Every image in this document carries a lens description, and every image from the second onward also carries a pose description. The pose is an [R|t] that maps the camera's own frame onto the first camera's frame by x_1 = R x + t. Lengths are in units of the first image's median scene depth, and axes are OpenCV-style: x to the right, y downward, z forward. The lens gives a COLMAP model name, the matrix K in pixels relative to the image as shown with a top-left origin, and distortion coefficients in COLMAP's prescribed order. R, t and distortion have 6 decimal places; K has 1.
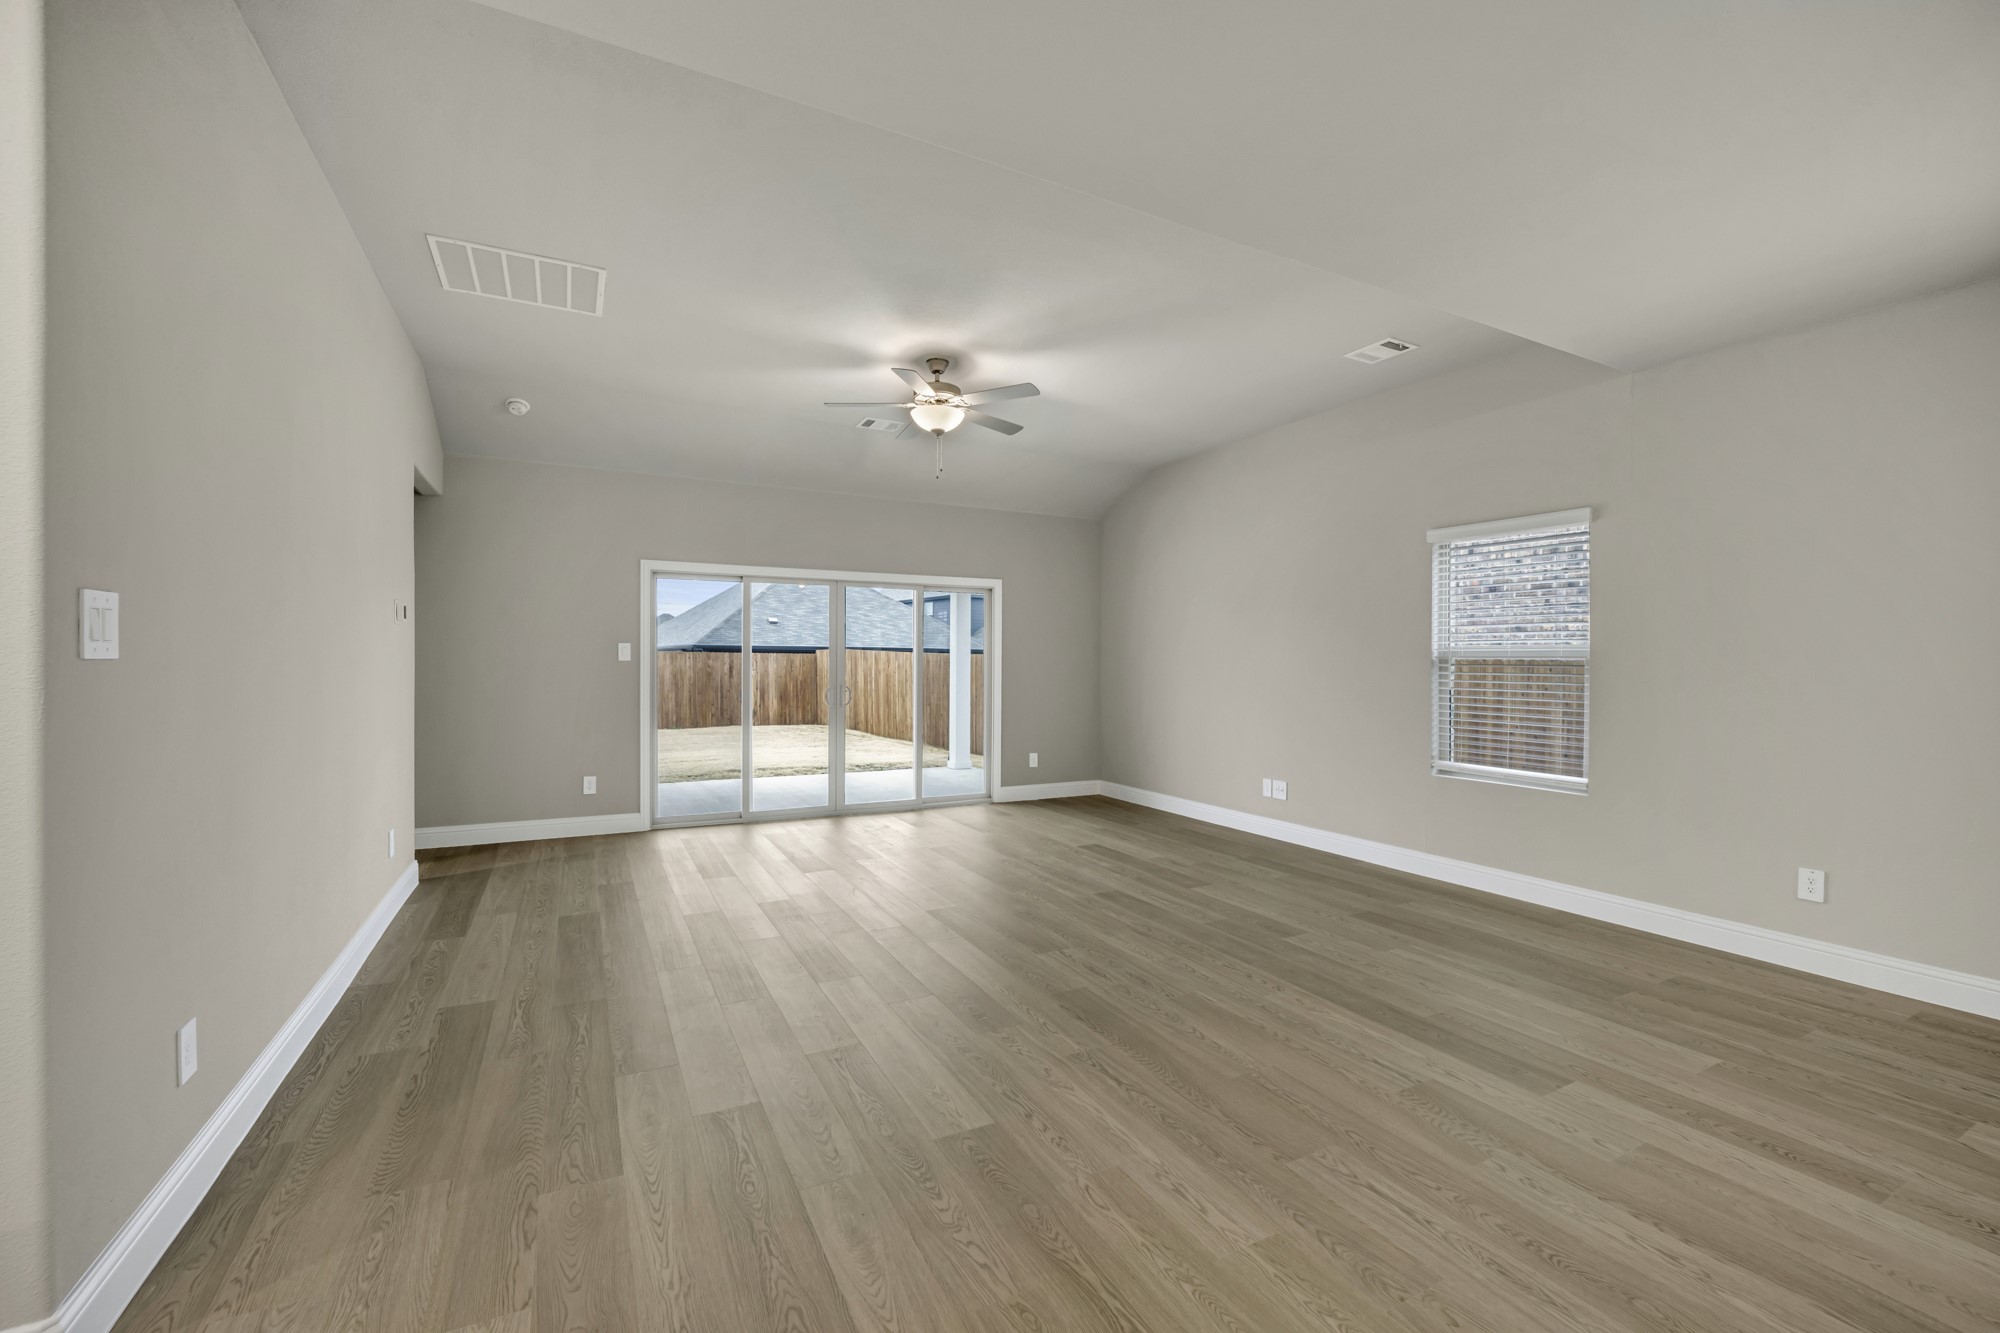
lens RADIAL K [[824.6, 0, 1010.6], [0, 824.6, 661.6], [0, 0, 1]] dist [-0.015363, -0.000101]
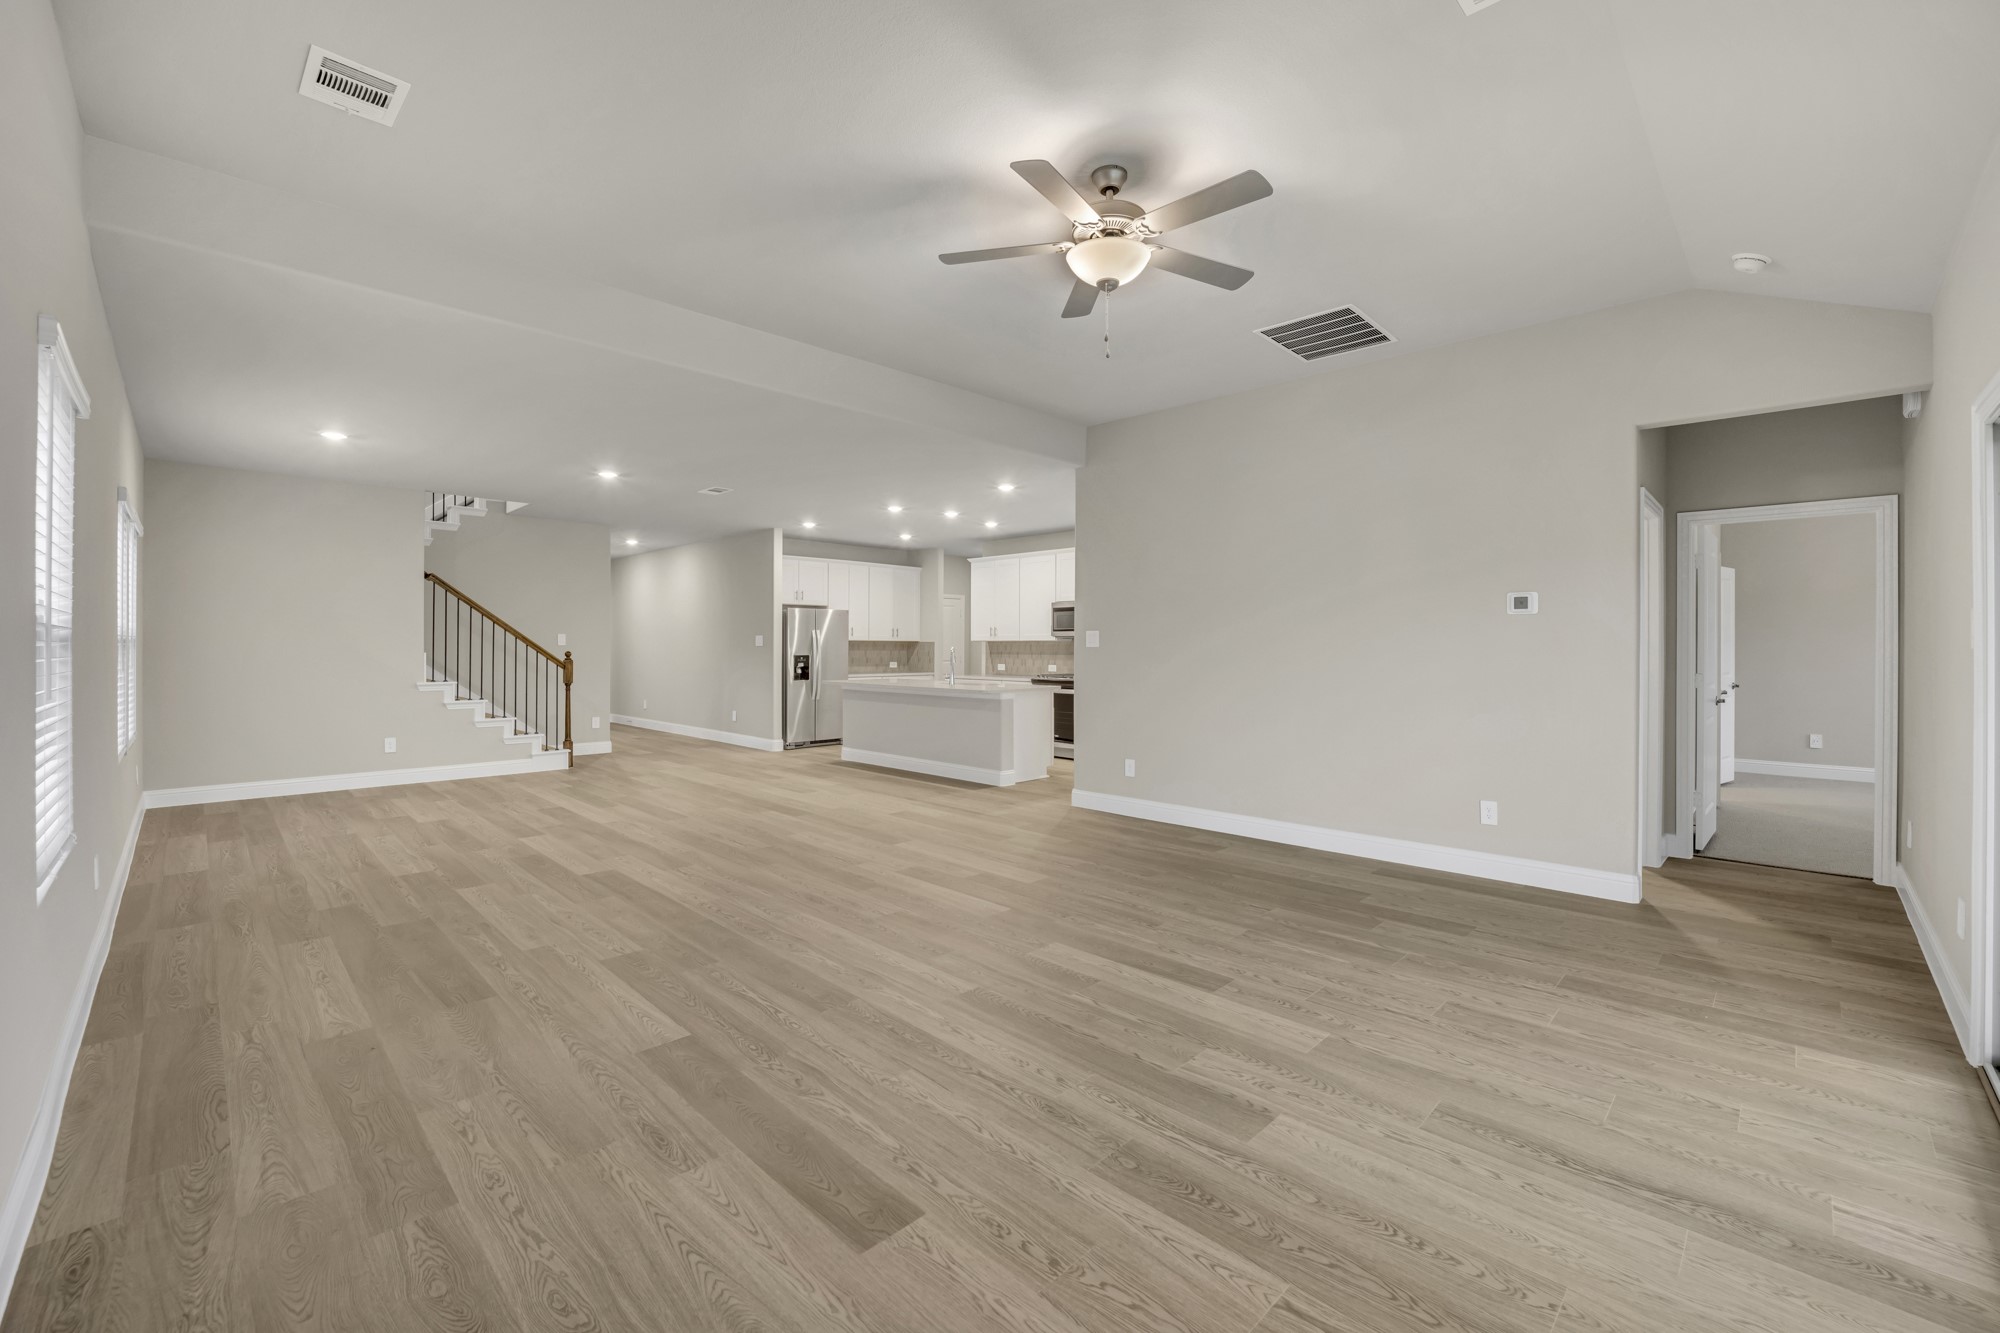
lens RADIAL K [[808.0, 0, 986.1], [0, 808.0, 643.4], [0, 0, 1]] dist [-0.003358, 0.000217]
pose [[-0.961653, -0.003976, -0.274240, 0.157646], [-0.003249, 0.999990, -0.003107, 0.003550], [0.274250, -0.002097, -0.961656, 1.443799]]
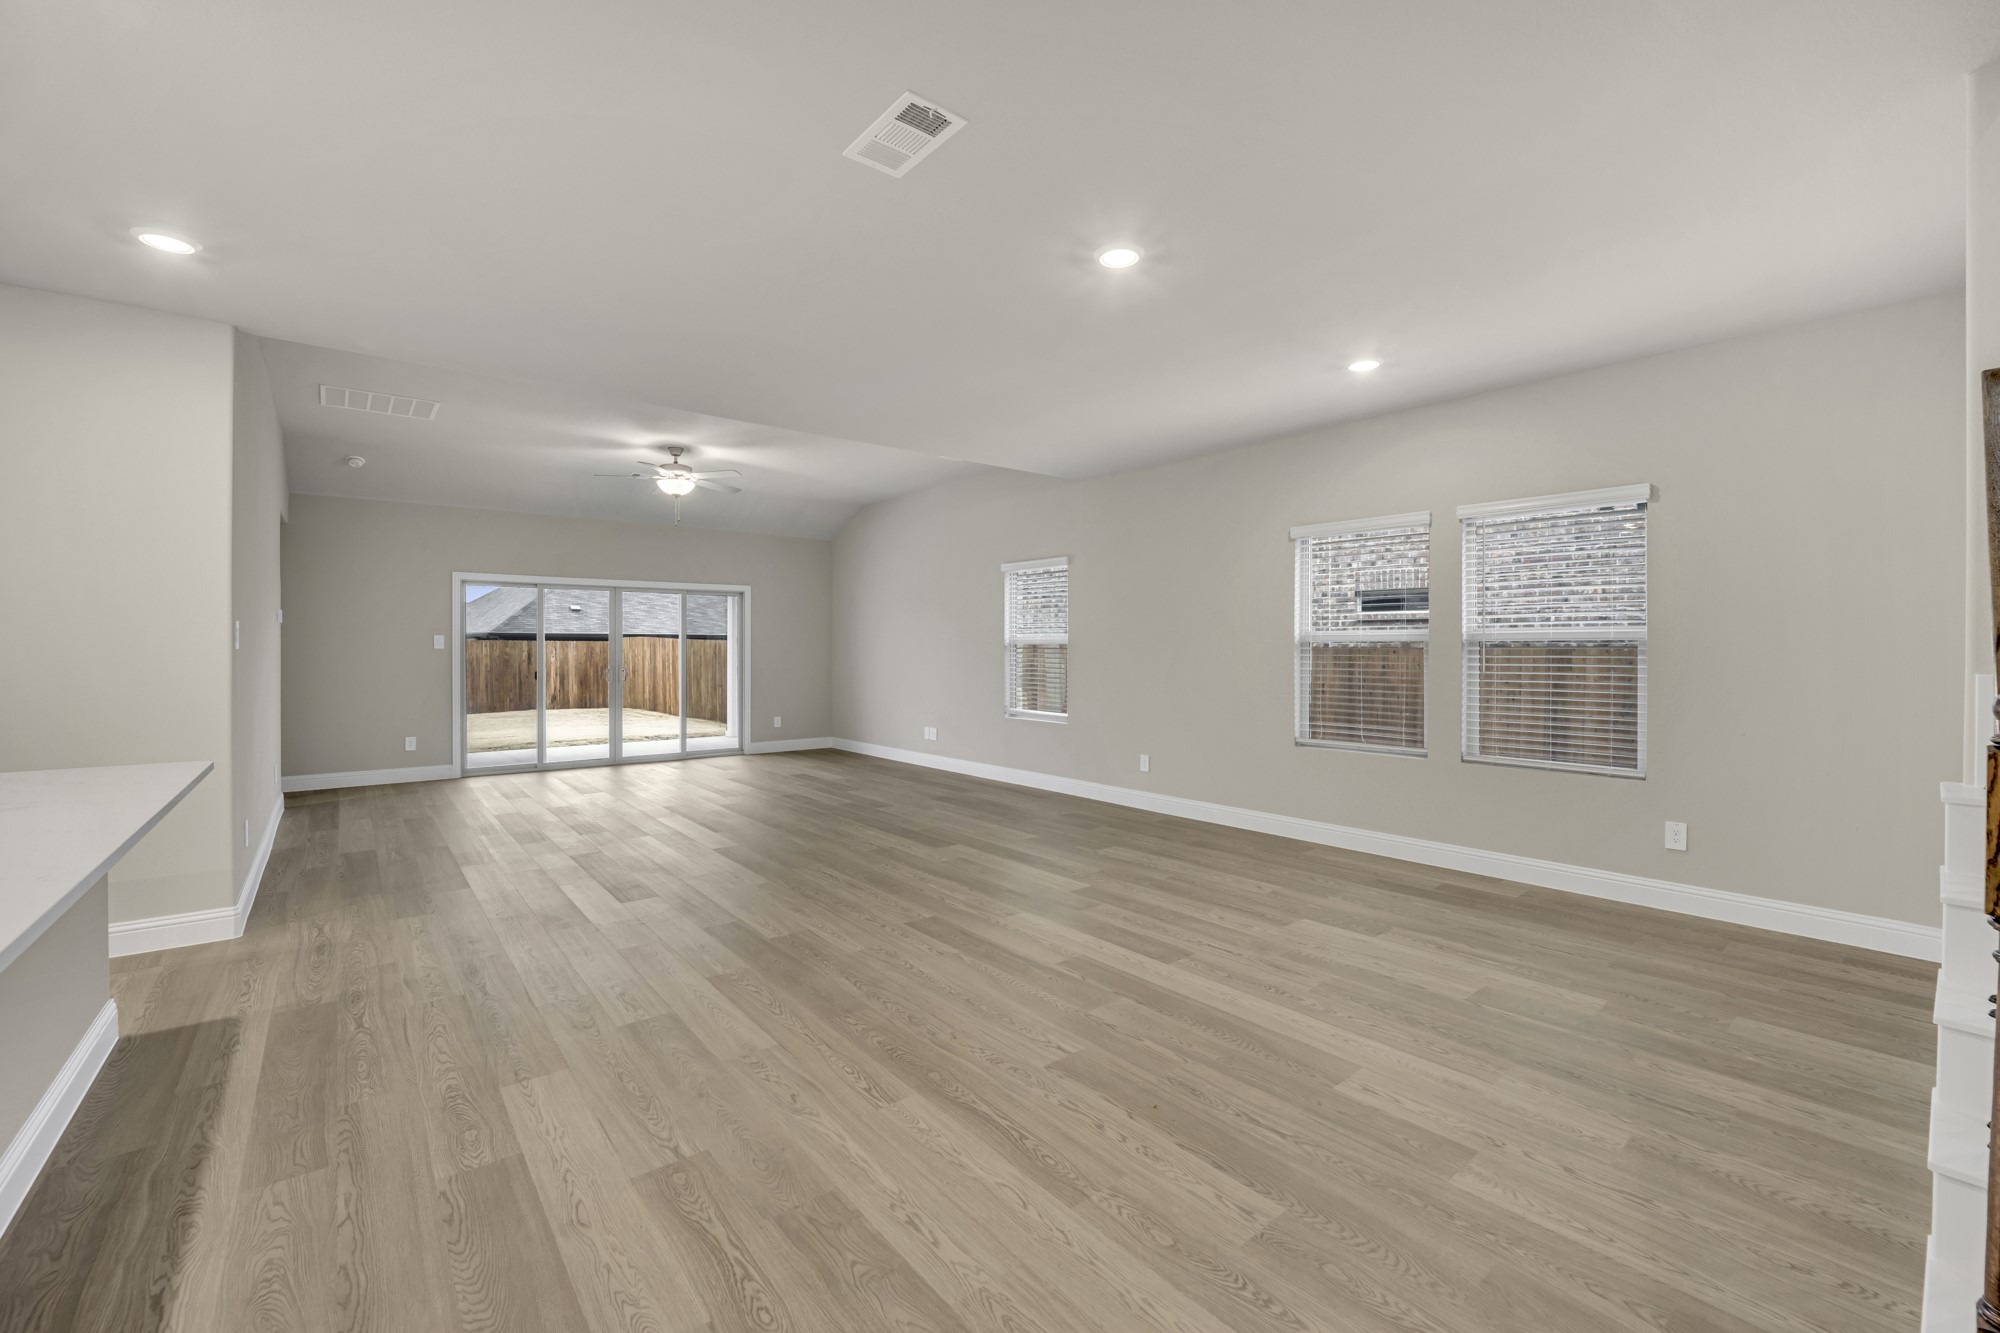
lens RADIAL K [[808.0, 0, 986.1], [0, 808.0, 643.4], [0, 0, 1]] dist [-0.003358, 0.000217]
pose [[0.982654, -0.004821, 0.185383, 0.185956], [0.005683, 0.999975, -0.004119, 0.000841], [-0.185359, 0.005101, 0.982658, -0.533797]]
